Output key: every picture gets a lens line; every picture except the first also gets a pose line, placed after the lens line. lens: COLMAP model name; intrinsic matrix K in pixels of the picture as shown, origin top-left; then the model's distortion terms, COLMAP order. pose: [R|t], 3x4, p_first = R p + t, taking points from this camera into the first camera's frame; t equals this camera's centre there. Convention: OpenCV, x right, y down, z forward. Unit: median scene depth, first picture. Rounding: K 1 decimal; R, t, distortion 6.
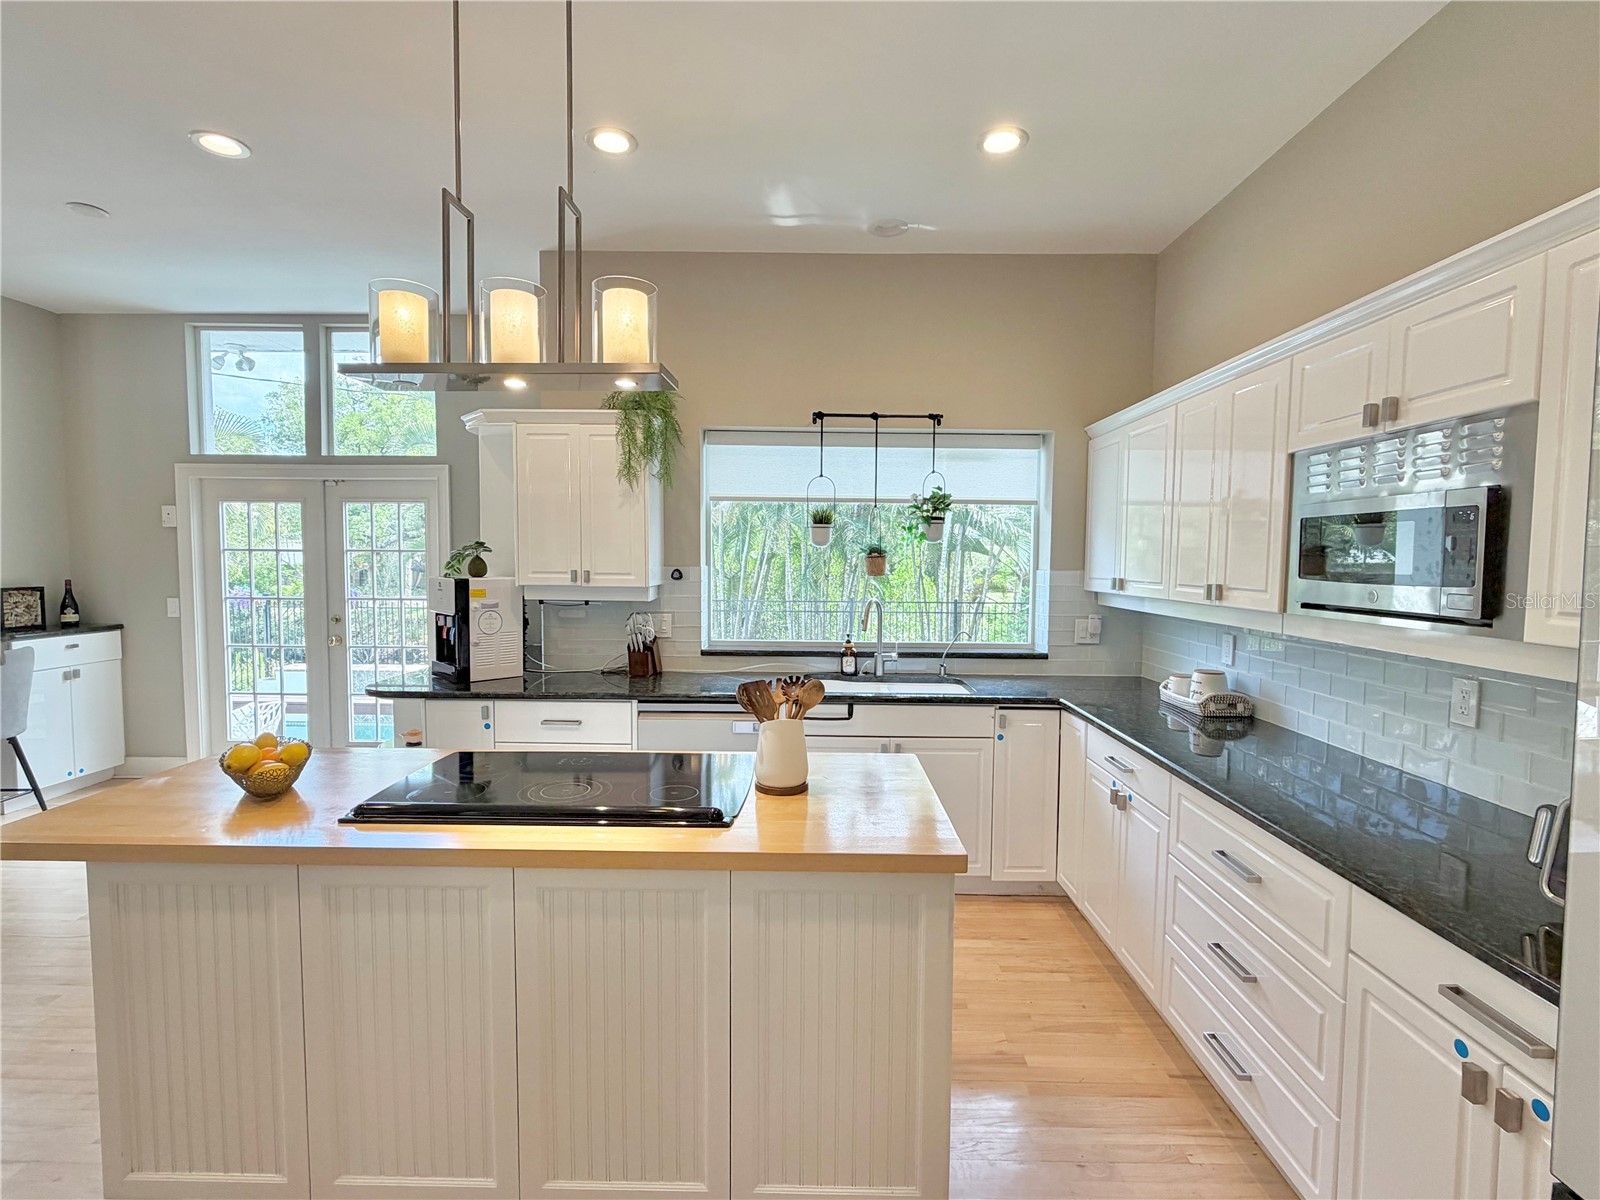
lens RADIAL K [[749.3, 0, 799.8], [0, 749.3, 597.2], [0, 0, 1]] dist [-0.000940, -0.000193]
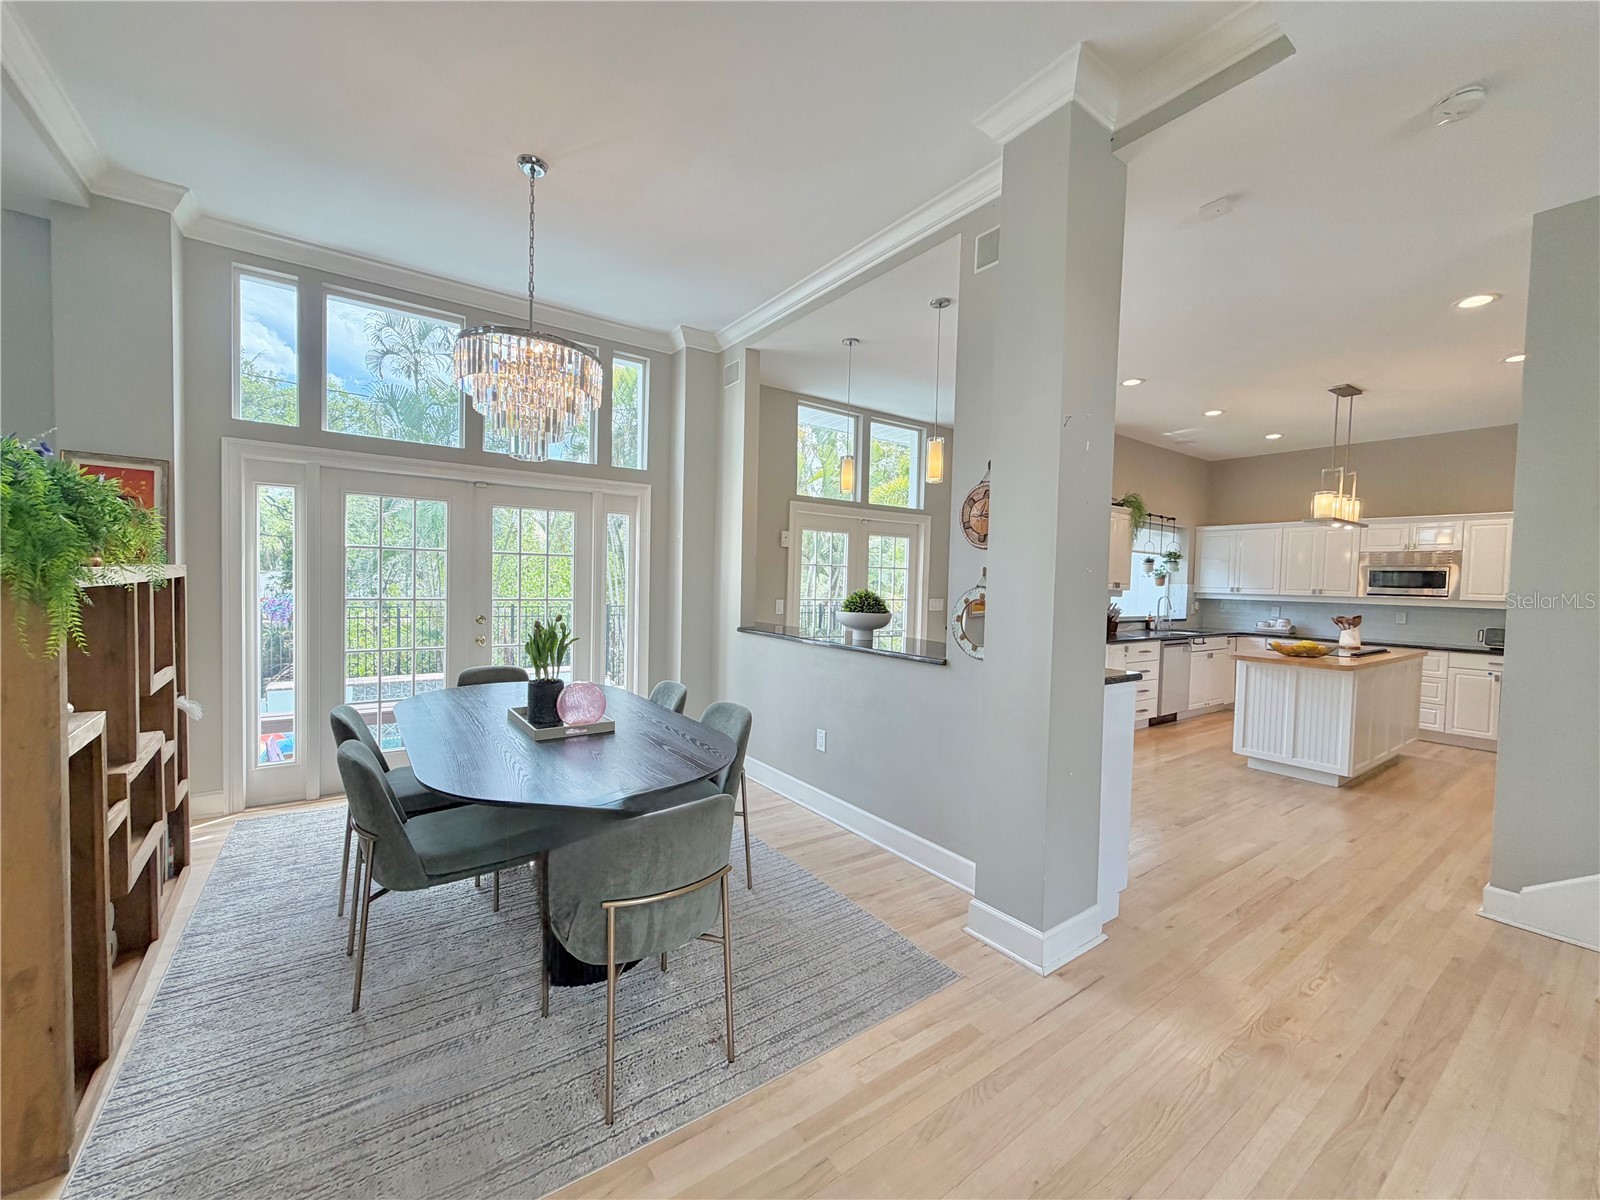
lens RADIAL K [[642.4, 0, 792.5], [0, 642.4, 599.1], [0, 0, 1]] dist [0.001906, -0.000096]
pose [[0.805202, -0.005904, 0.592971, -1.989199], [0.012737, 0.999892, -0.007341, 0.011937], [-0.592864, 0.013464, 0.805190, 0.080751]]
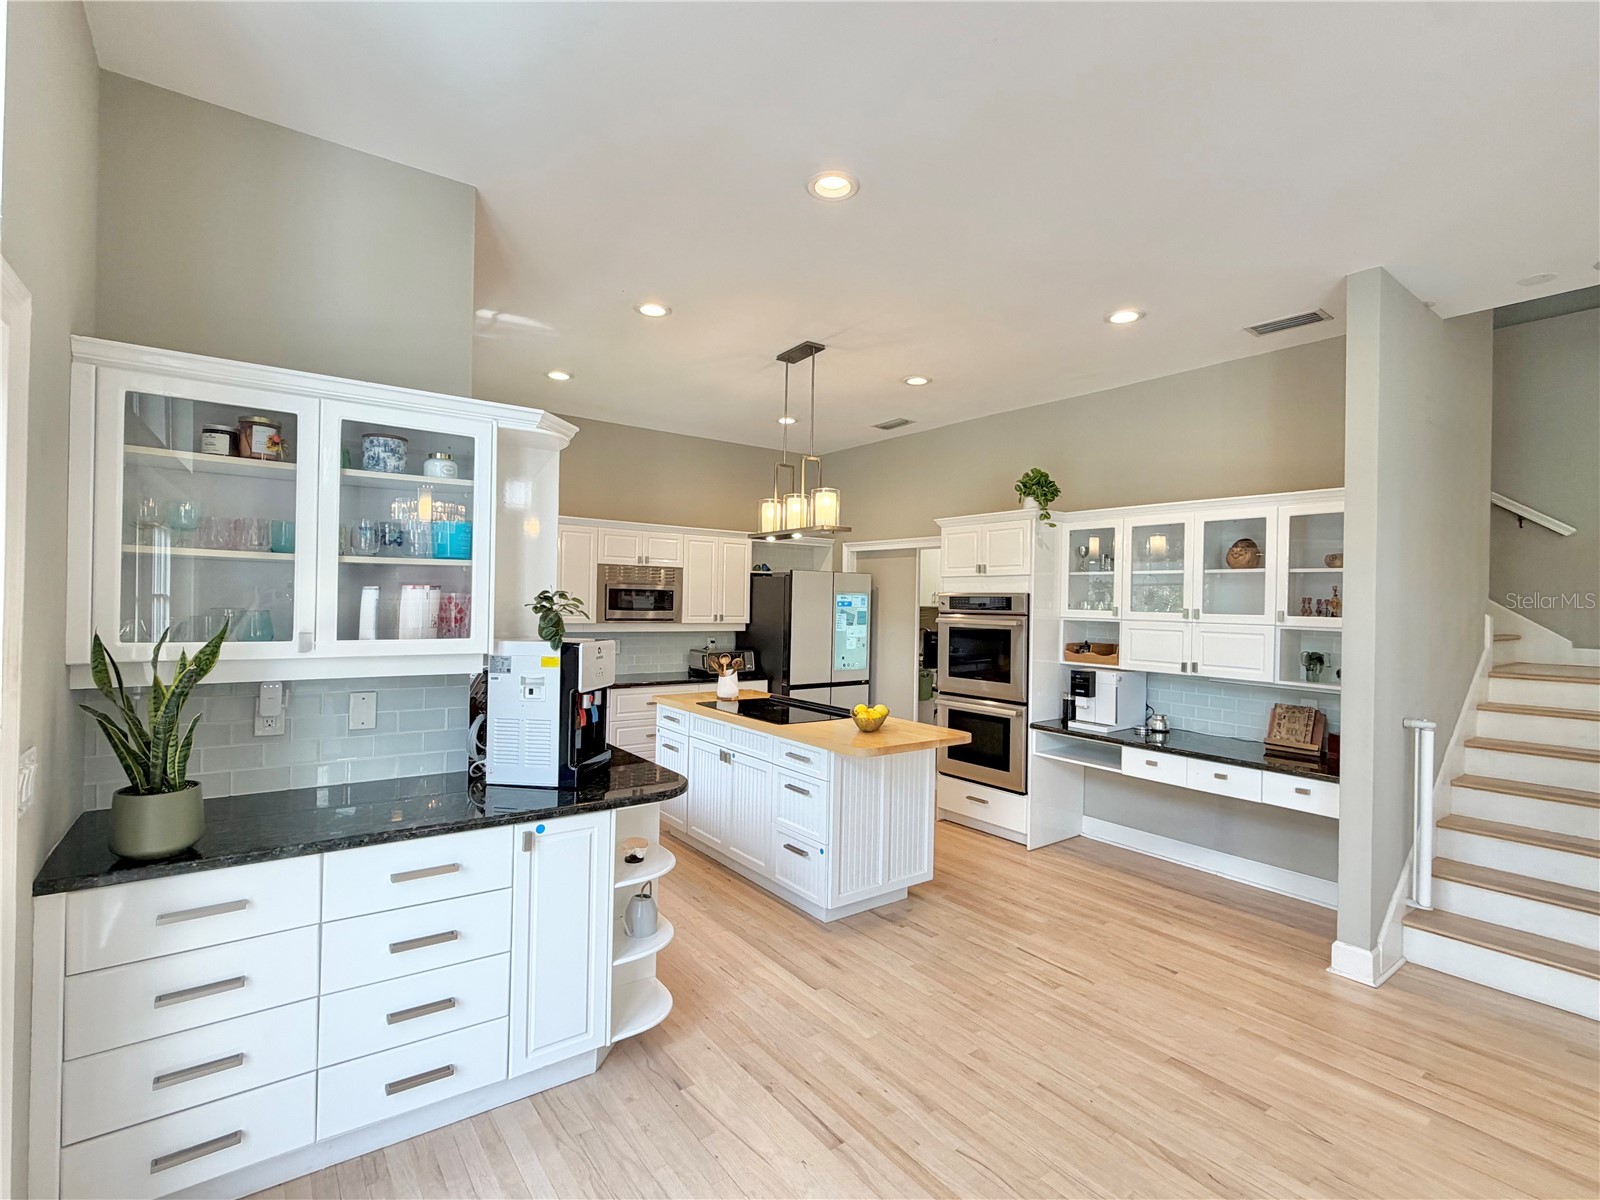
lens RADIAL K [[748.4, 0, 800.0], [0, 748.4, 600.0], [0, 0, 1]] dist [-0.001734, -0.000073]
pose [[-0.613798, -0.015991, 0.789301, -1.130503], [0.020761, 0.999122, 0.036386, -0.085937], [-0.789190, 0.038721, -0.612927, 1.234824]]
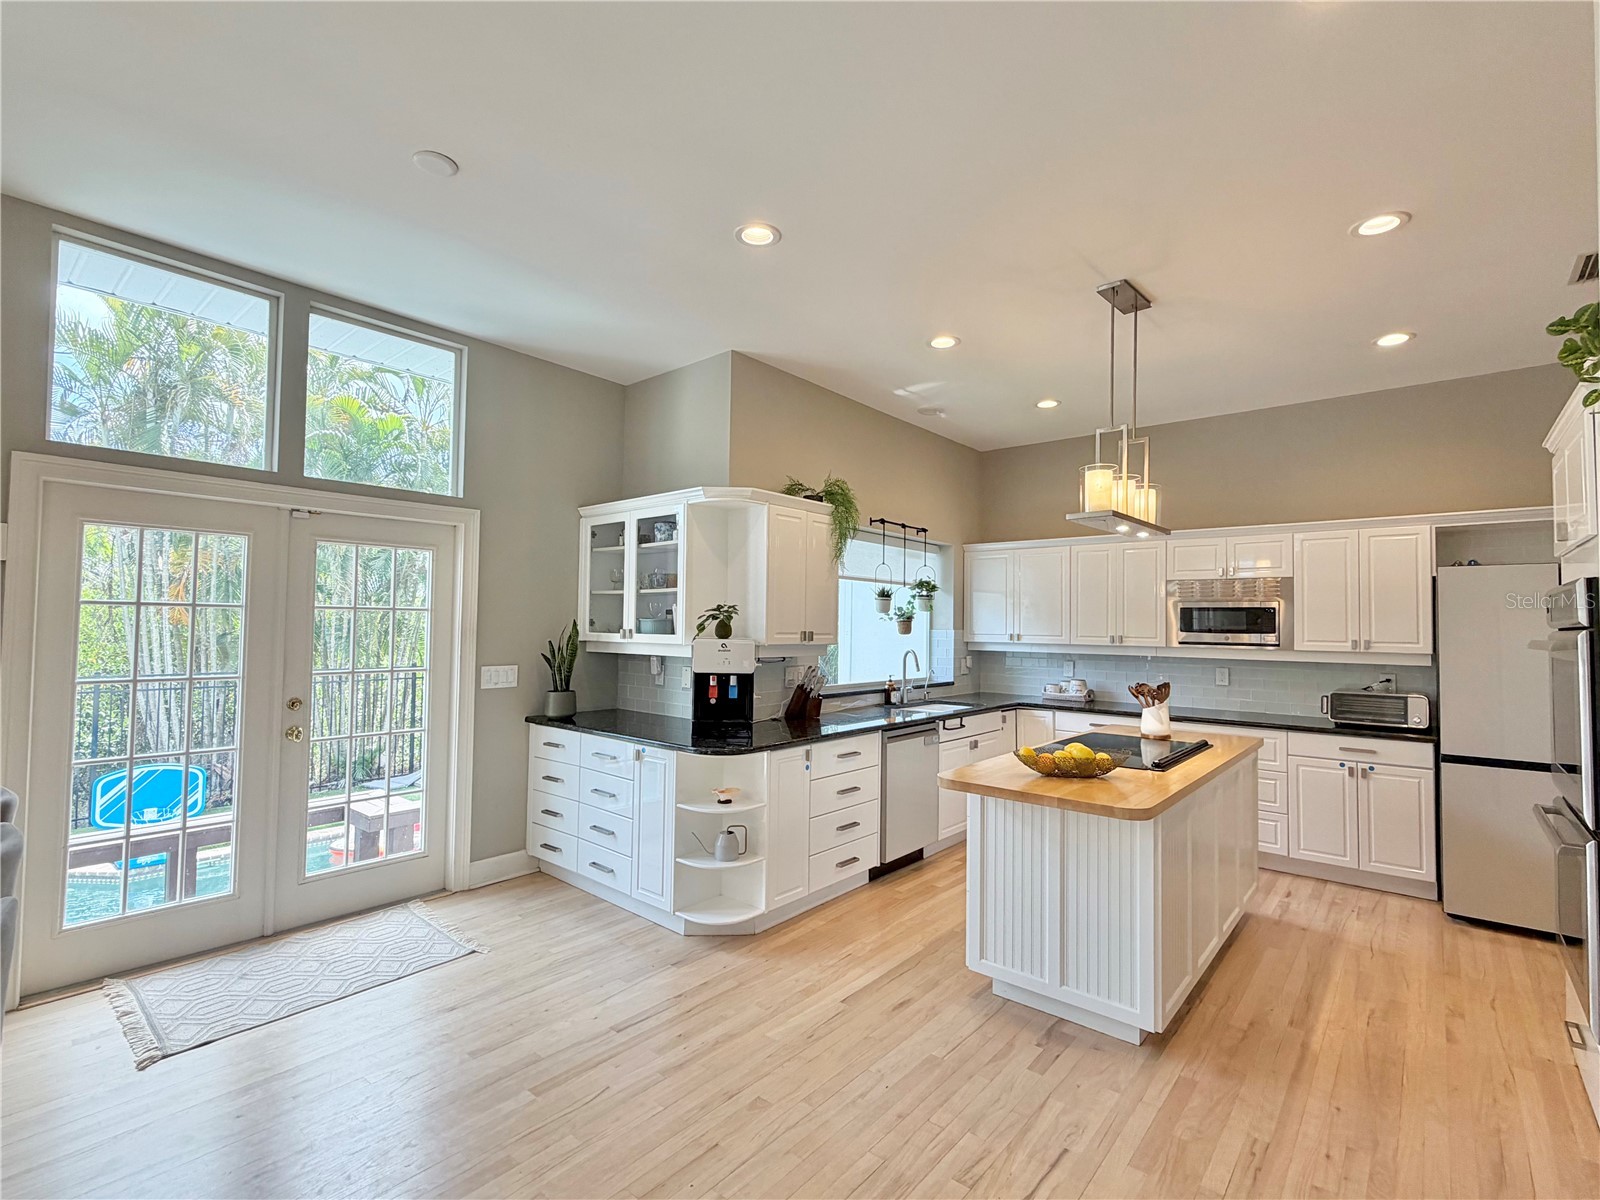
lens RADIAL K [[749.3, 0, 799.8], [0, 749.3, 597.2], [0, 0, 1]] dist [-0.000940, -0.000193]
pose [[0.633336, 0.029174, 0.773327, -1.163964], [0.033541, 0.997315, -0.065094, -0.012000], [-0.773150, 0.067165, 0.630657, 0.235583]]
